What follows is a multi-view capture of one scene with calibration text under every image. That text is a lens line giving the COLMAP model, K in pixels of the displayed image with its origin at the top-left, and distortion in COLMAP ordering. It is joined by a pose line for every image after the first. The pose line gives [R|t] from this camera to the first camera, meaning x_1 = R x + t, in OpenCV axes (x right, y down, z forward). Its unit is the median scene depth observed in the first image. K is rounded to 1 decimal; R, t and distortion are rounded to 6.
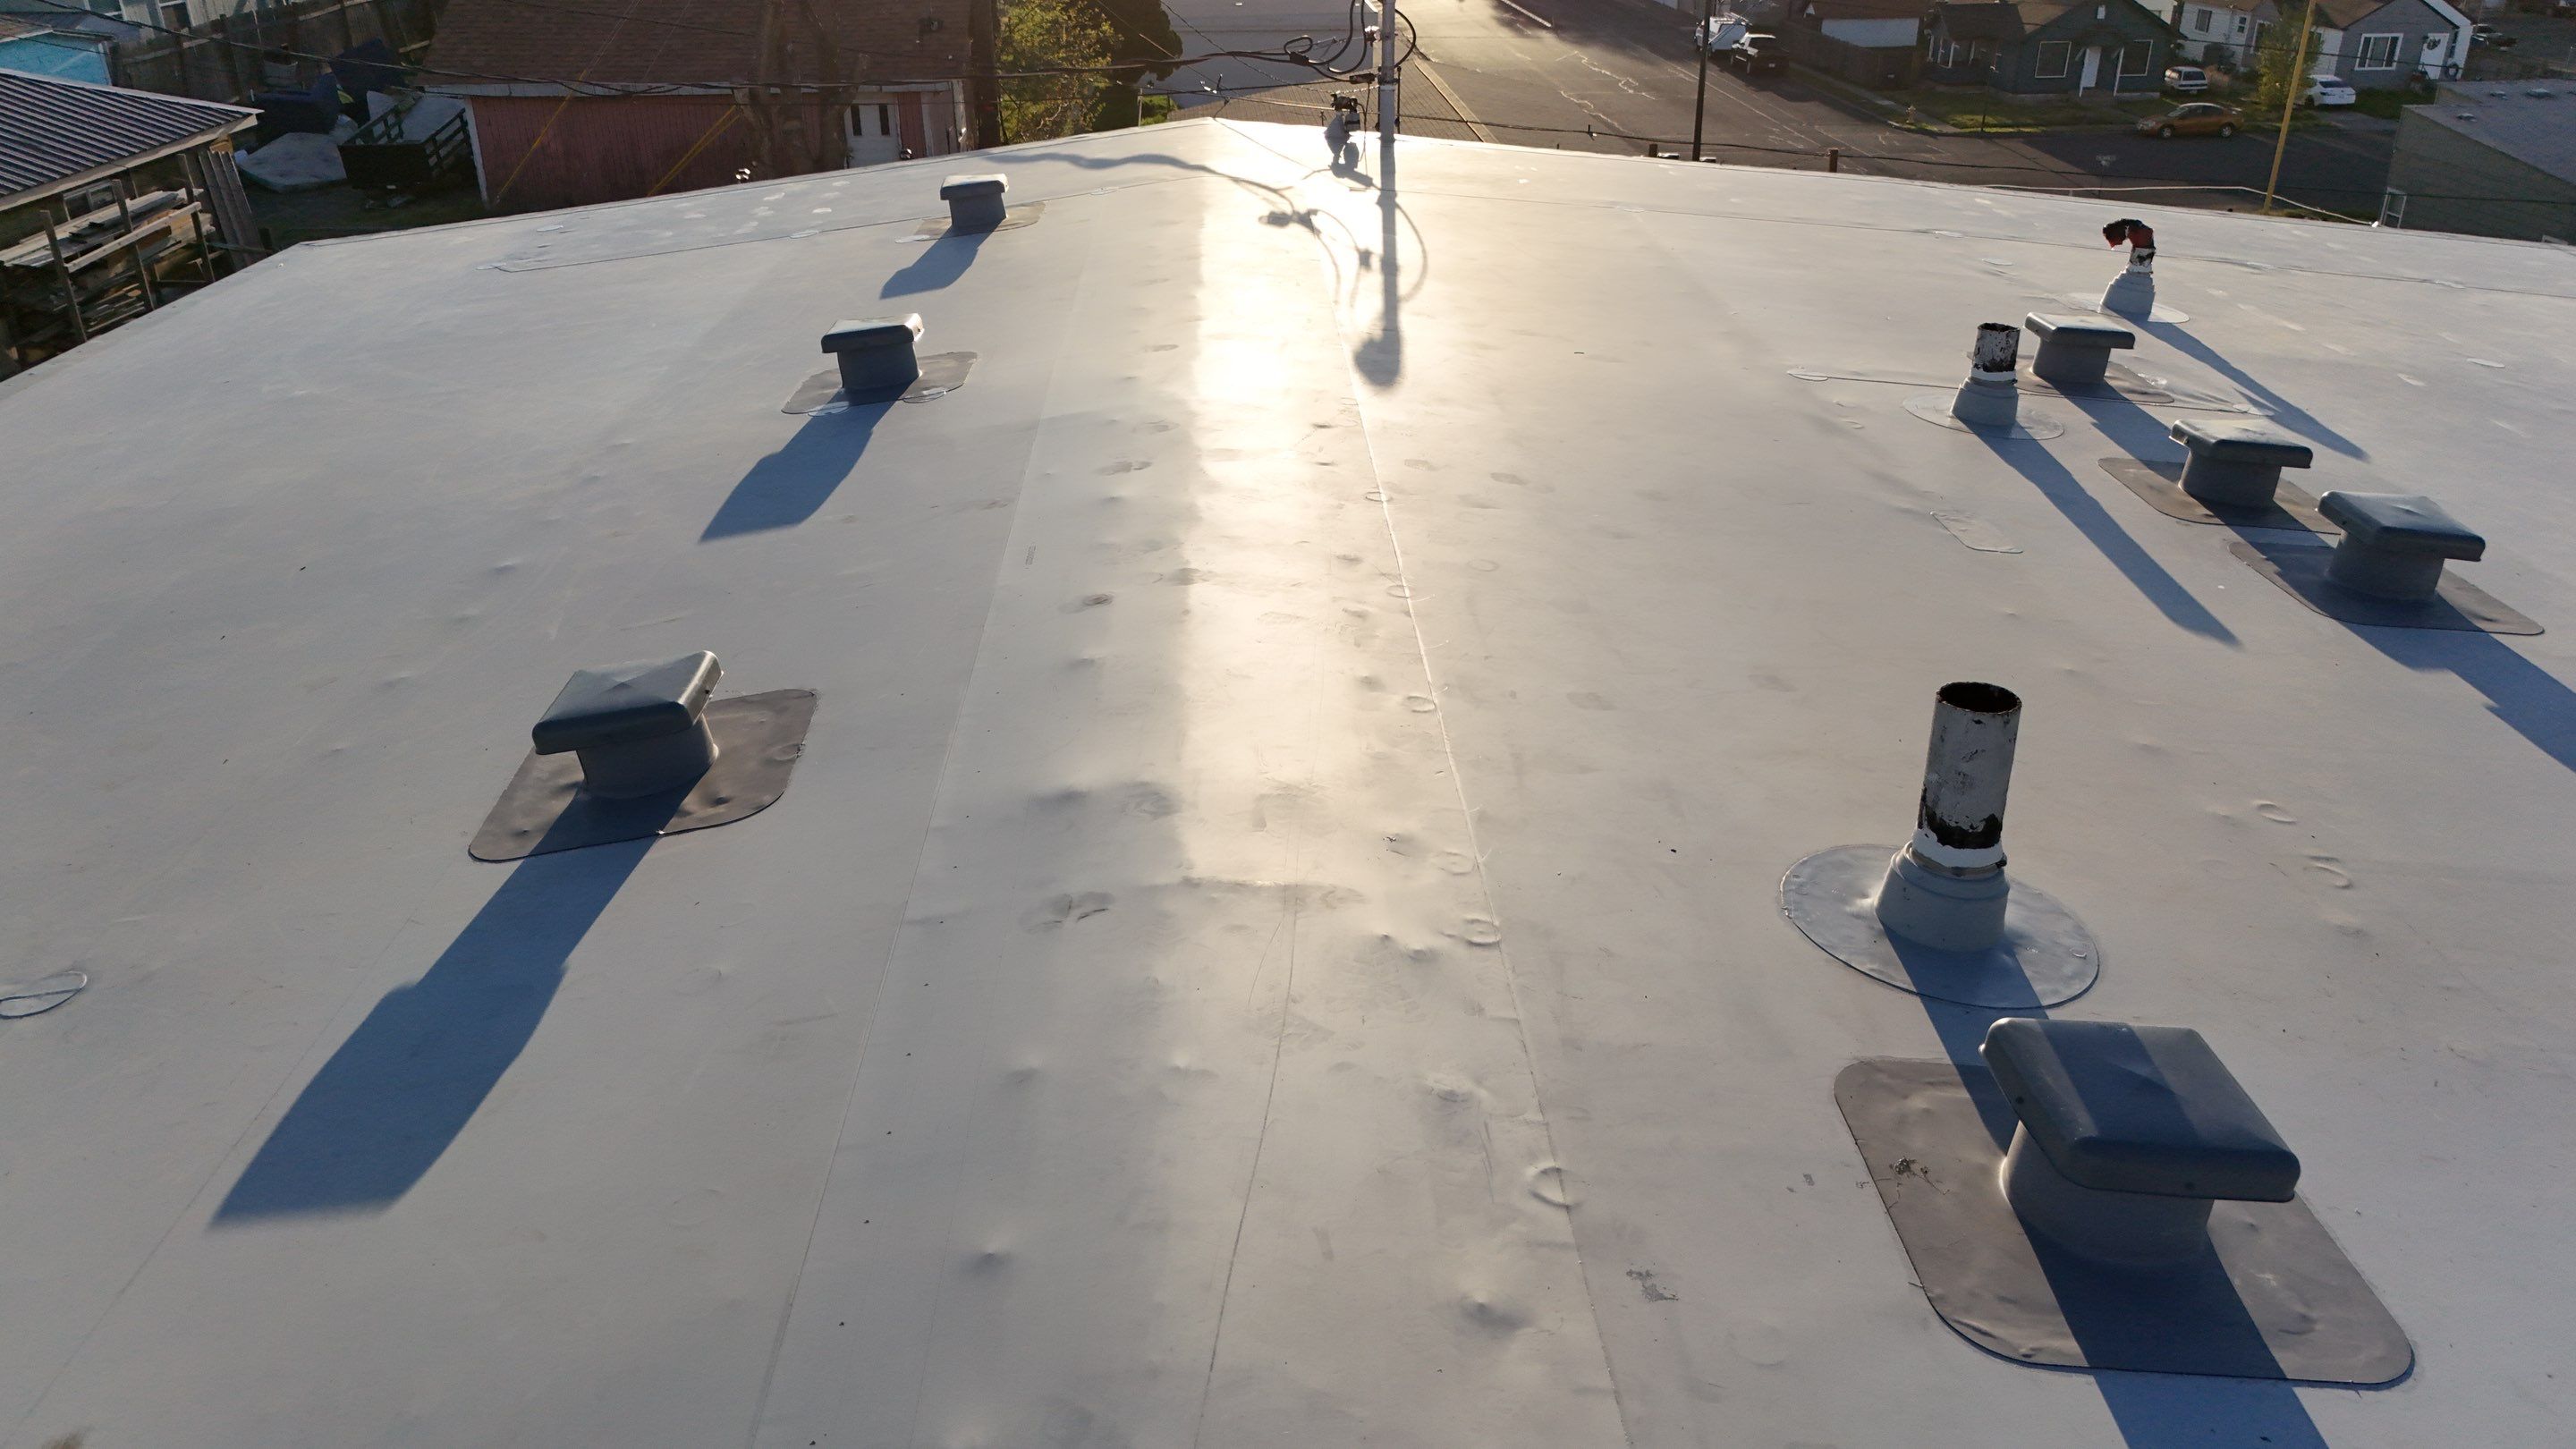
lens RADIAL K [[1848.7, 0, 1288.0], [0, 1848.7, 724.5], [0, 0, 1]] dist [0.063053, -0.063262]
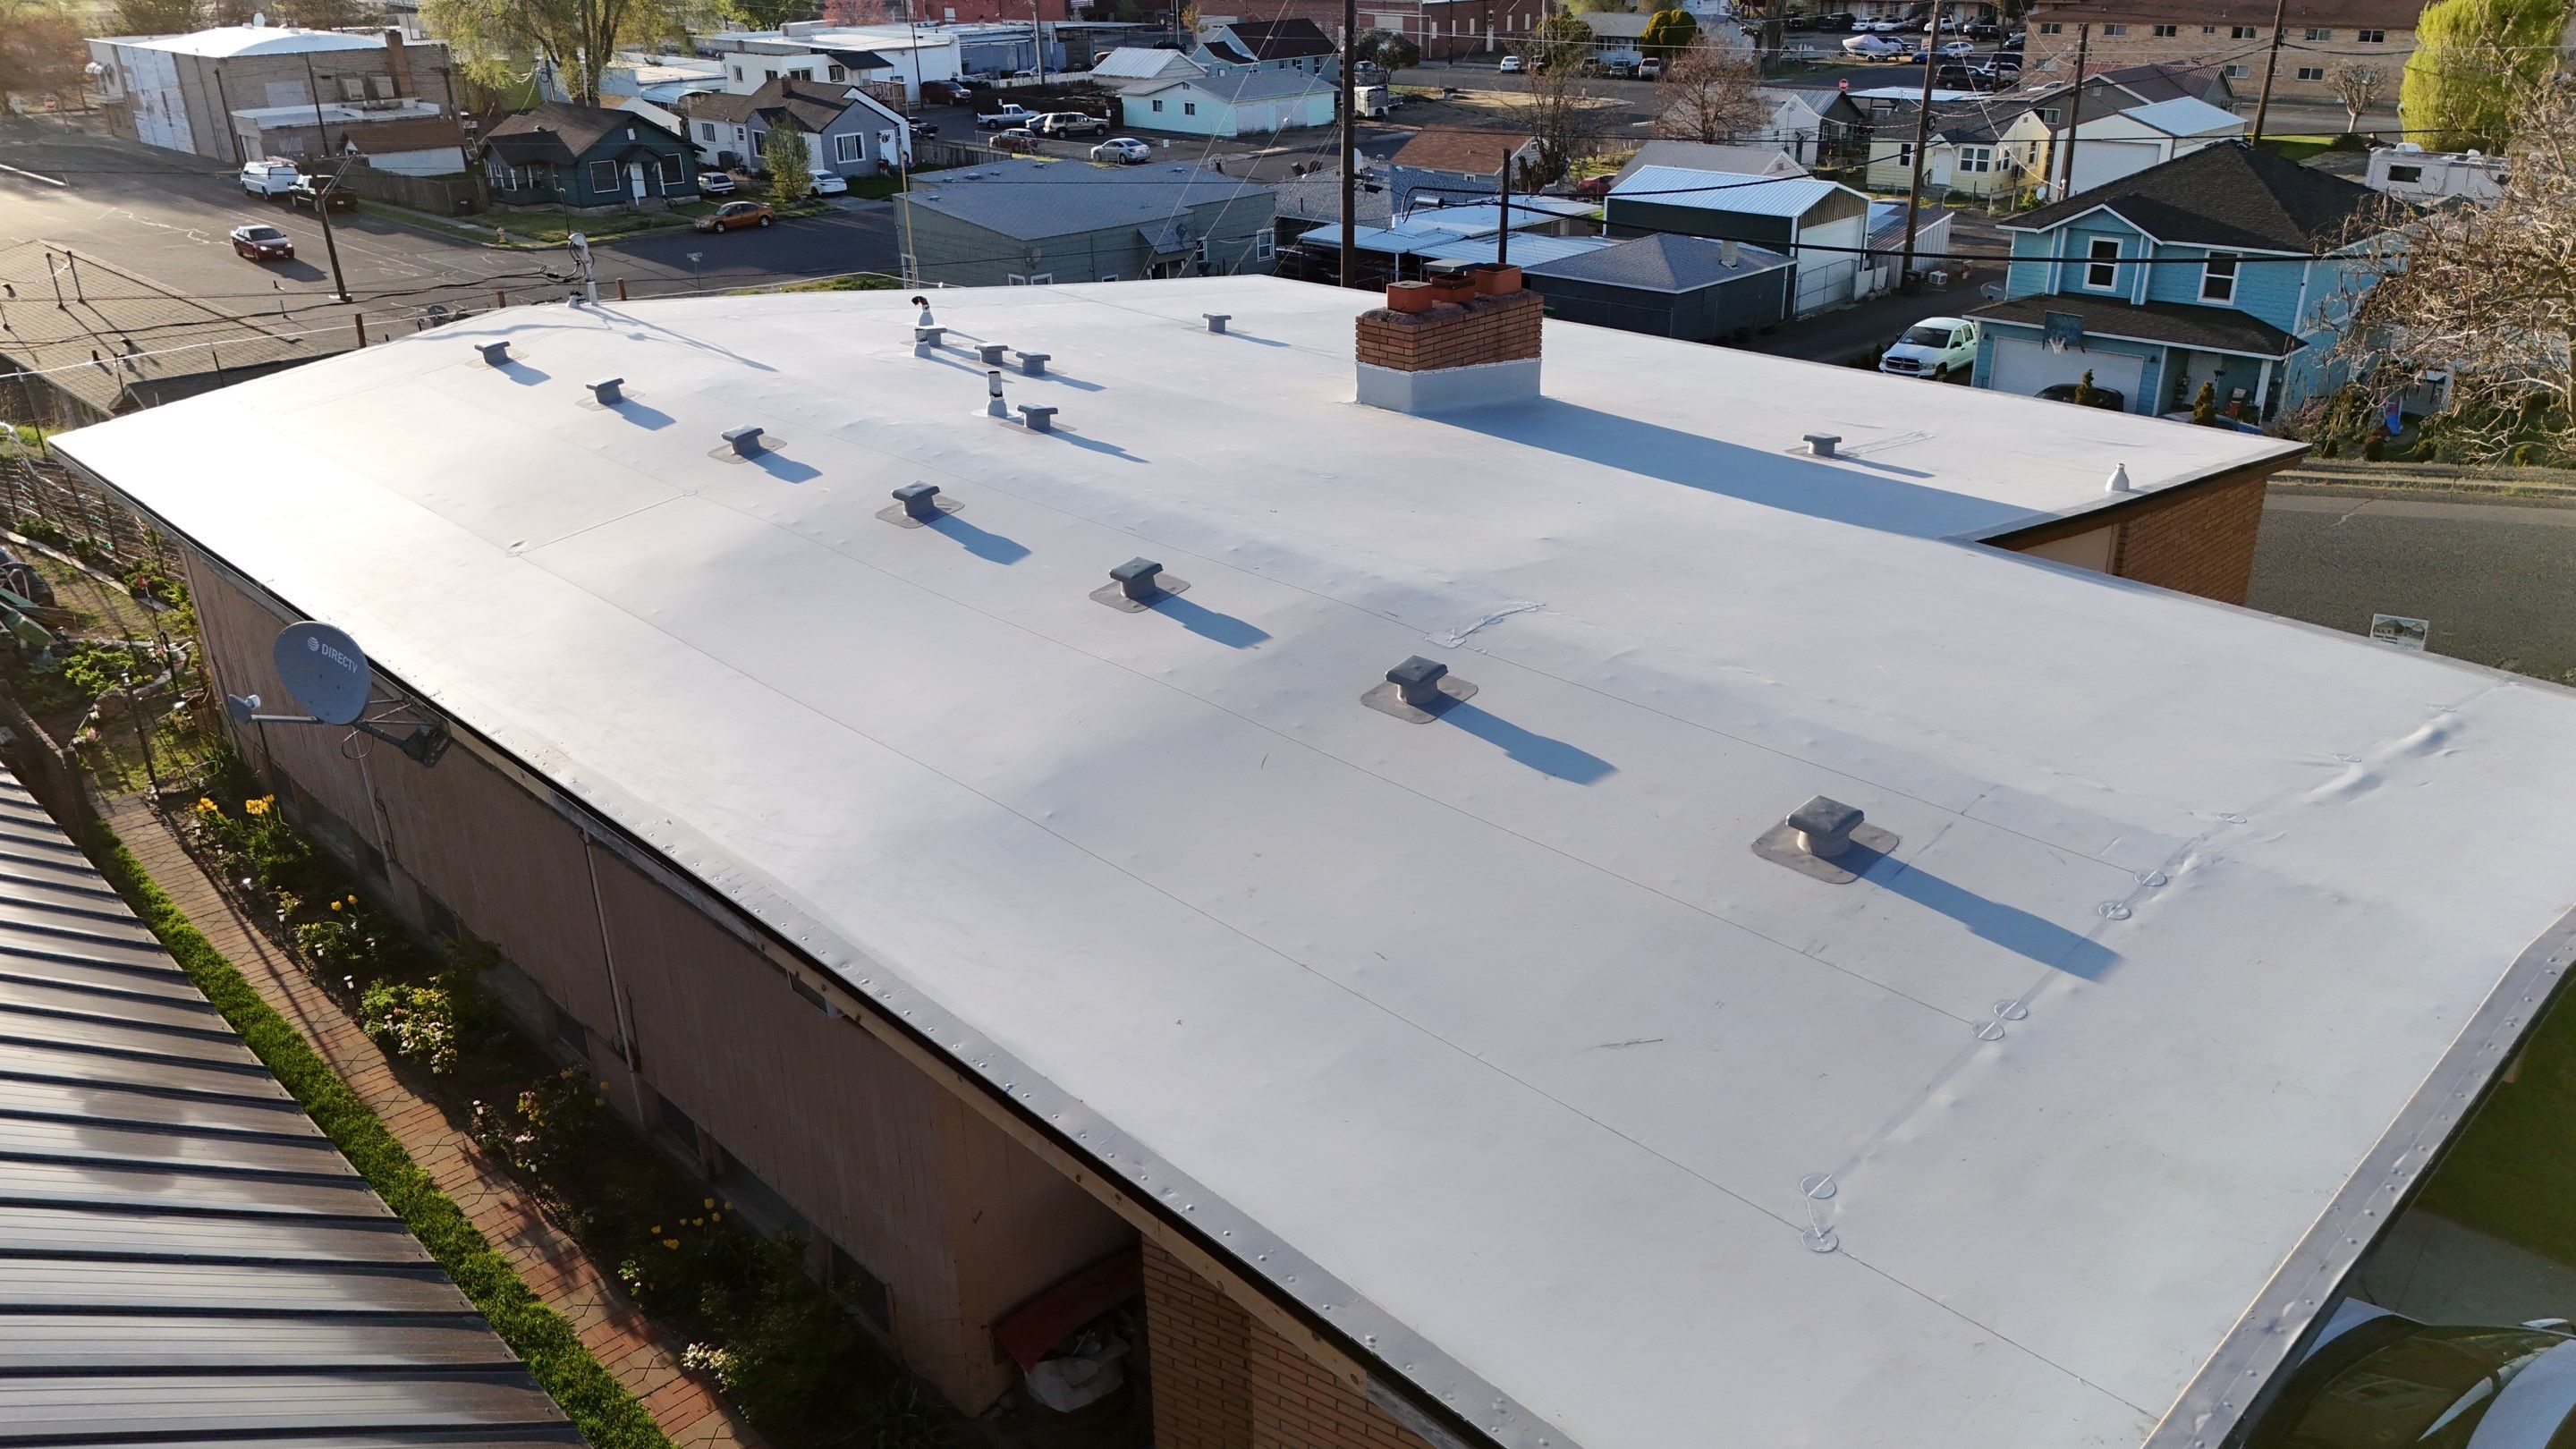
lens RADIAL K [[1848.7, 0, 1288.0], [0, 1848.7, 724.5], [0, 0, 1]] dist [0.063053, -0.063262]
pose [[0.739922, -0.278032, 0.612547, -0.079809], [0.307434, 0.949695, 0.059699, 0.027347], [-0.598331, 0.144146, 0.788177, -0.113404]]
